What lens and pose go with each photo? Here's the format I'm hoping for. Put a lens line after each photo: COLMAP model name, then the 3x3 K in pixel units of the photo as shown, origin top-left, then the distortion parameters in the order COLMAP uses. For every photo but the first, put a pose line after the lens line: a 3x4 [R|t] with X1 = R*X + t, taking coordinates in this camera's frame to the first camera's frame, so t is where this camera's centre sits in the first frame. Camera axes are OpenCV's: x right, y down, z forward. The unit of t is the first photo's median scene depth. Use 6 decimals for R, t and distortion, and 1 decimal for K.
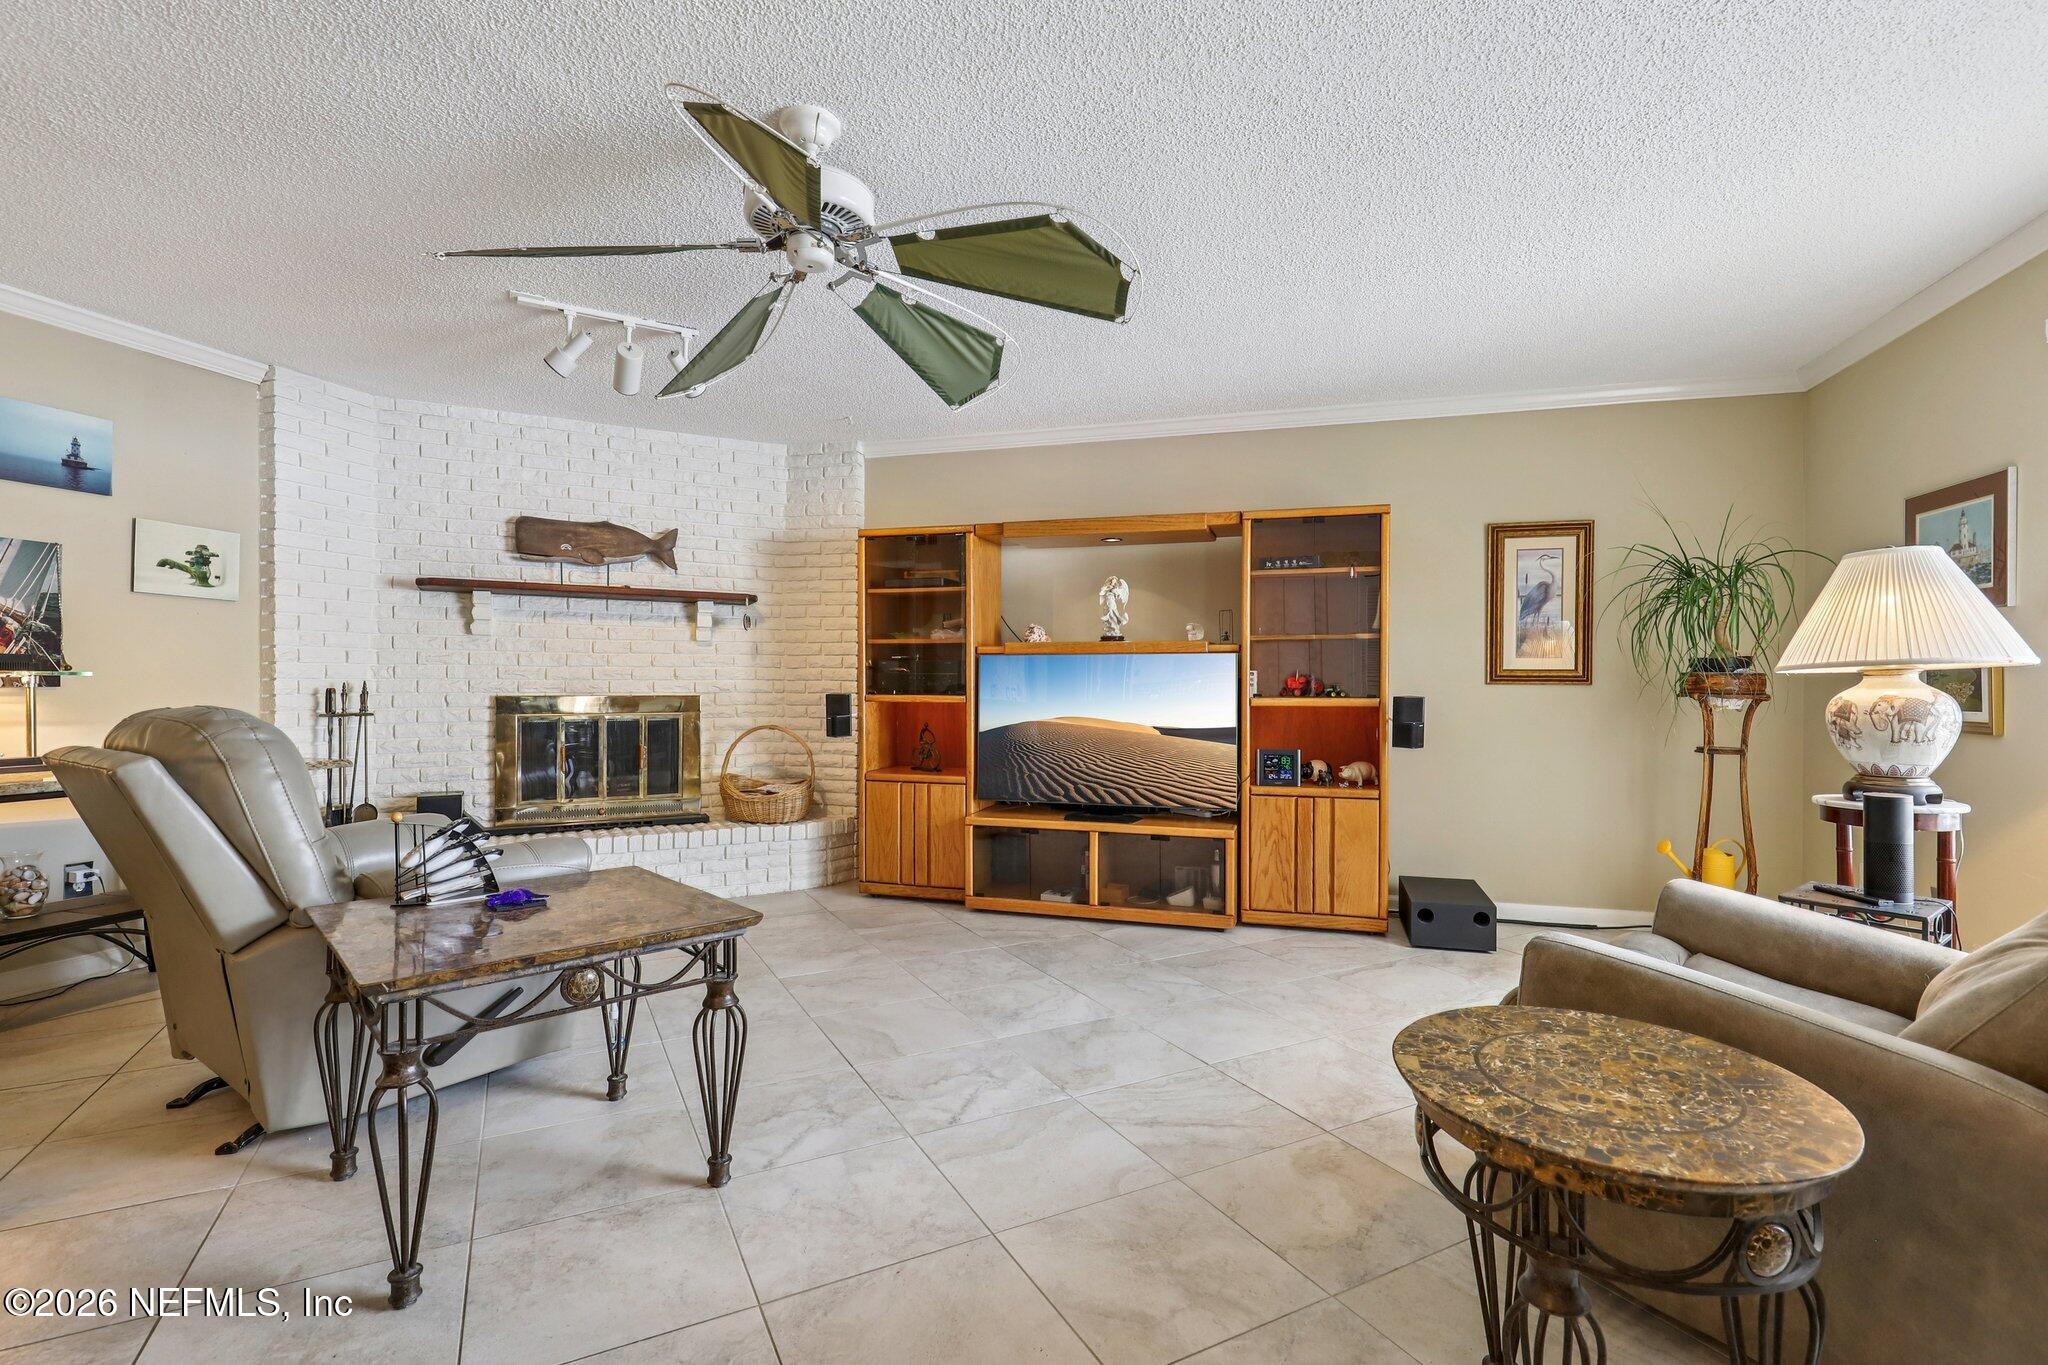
lens RADIAL K [[937.5, 0, 1022.5], [0, 937.5, 686.1], [0, 0, 1]] dist [0.002496, -0.000025]
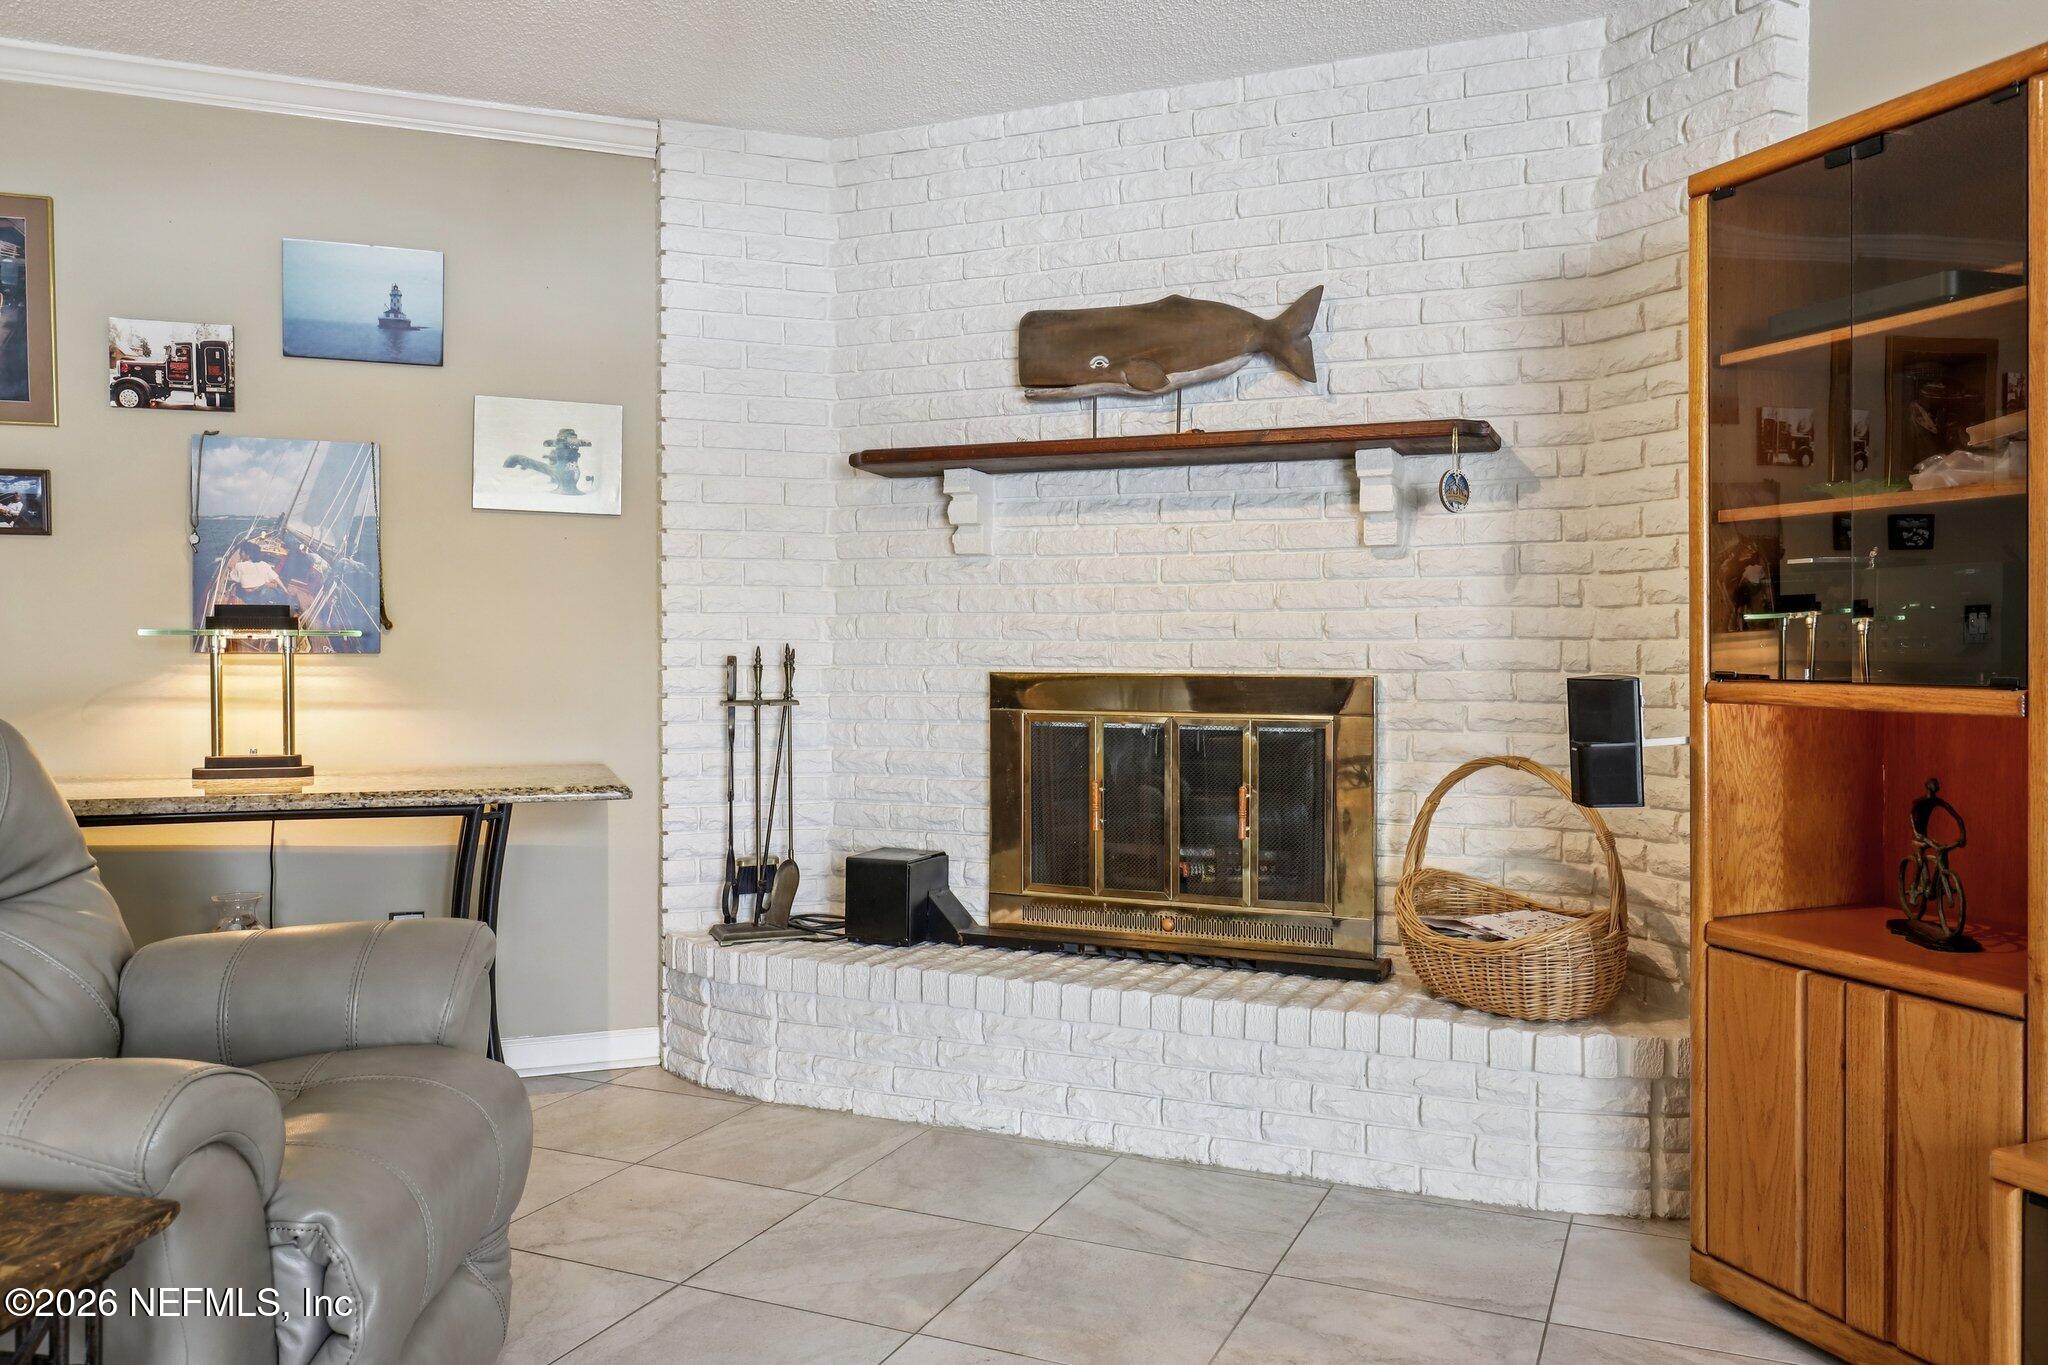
lens RADIAL K [[1521.0, 0, 1022.9], [0, 1521.0, 675.2], [0, 0, 1]] dist [-0.005578, 0.006573]
pose [[0.620426, 0.013233, -0.784153, 0.094784], [-0.002008, 0.999881, 0.015285, -0.000633], [0.784263, -0.007908, 0.620379, 0.475502]]
